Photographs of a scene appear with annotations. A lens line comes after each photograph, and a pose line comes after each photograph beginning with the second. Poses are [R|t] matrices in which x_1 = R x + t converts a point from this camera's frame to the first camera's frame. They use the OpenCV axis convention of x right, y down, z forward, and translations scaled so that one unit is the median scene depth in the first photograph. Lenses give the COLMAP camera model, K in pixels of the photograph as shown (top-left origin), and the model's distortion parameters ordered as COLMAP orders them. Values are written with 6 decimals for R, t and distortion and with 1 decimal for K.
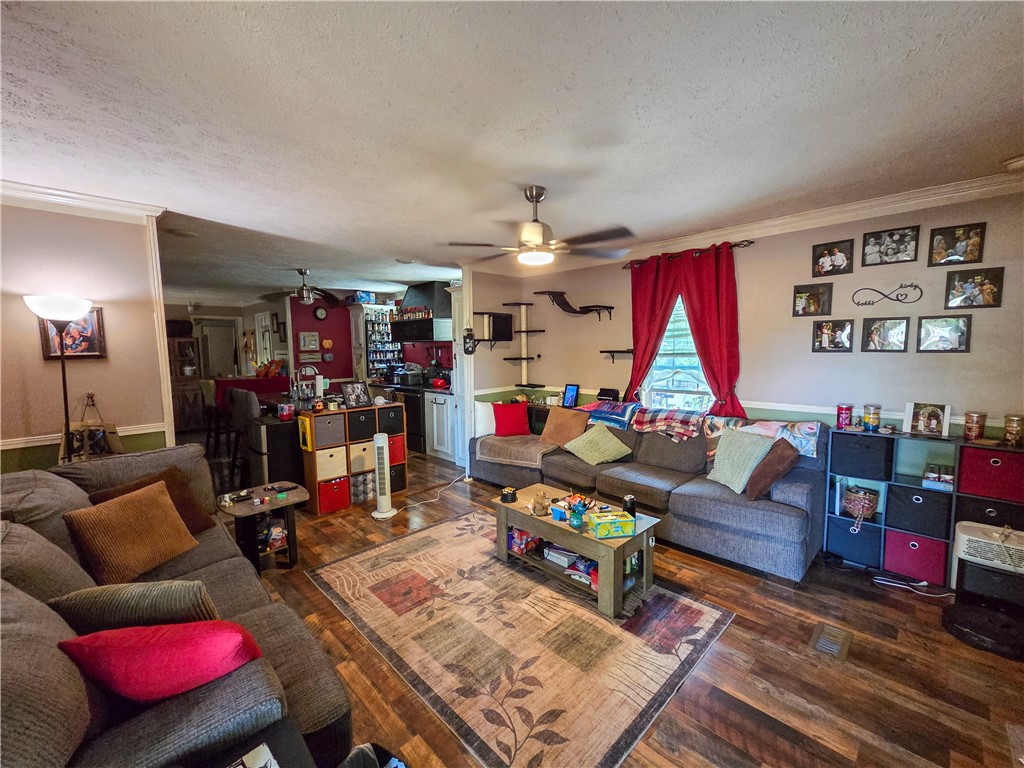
lens RADIAL K [[420.8, 0, 506.2], [0, 420.8, 384.6], [0, 0, 1]] dist [0.001887, -0.002762]
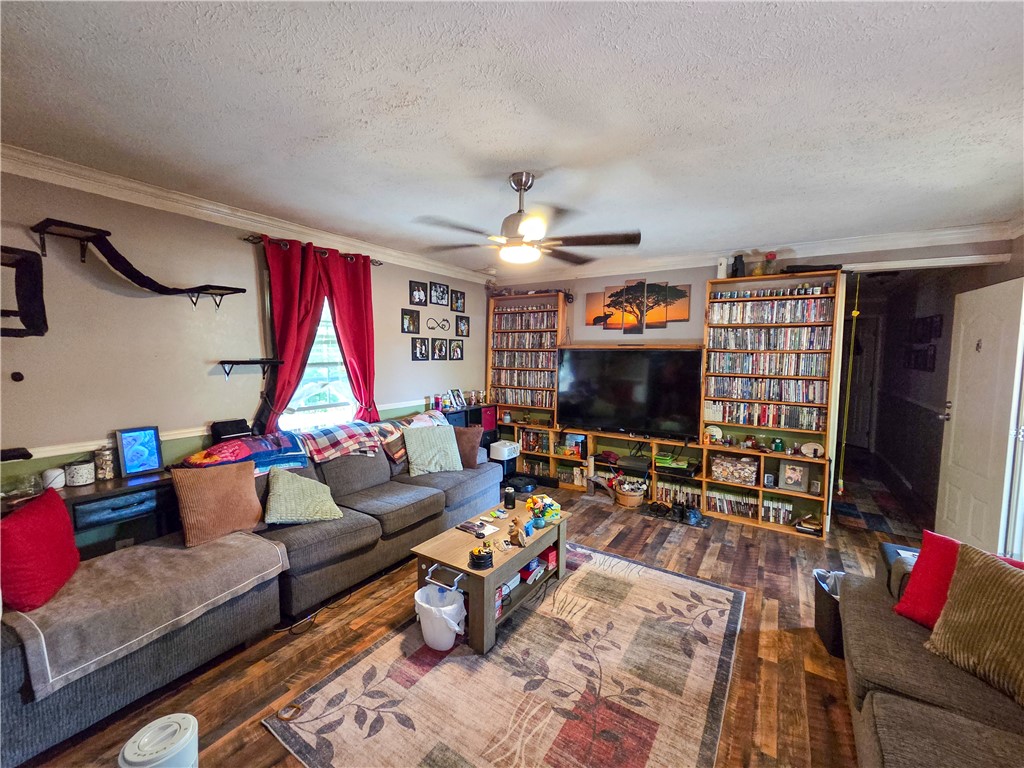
lens RADIAL K [[420.8, 0, 506.5], [0, 420.8, 384.2], [0, 0, 1]] dist [0.001887, -0.002762]
pose [[-0.215125, -0.056975, 0.974923, -0.671687], [0.087982, 0.993106, 0.077452, -0.083327], [-0.972615, 0.102438, -0.208629, 1.041569]]
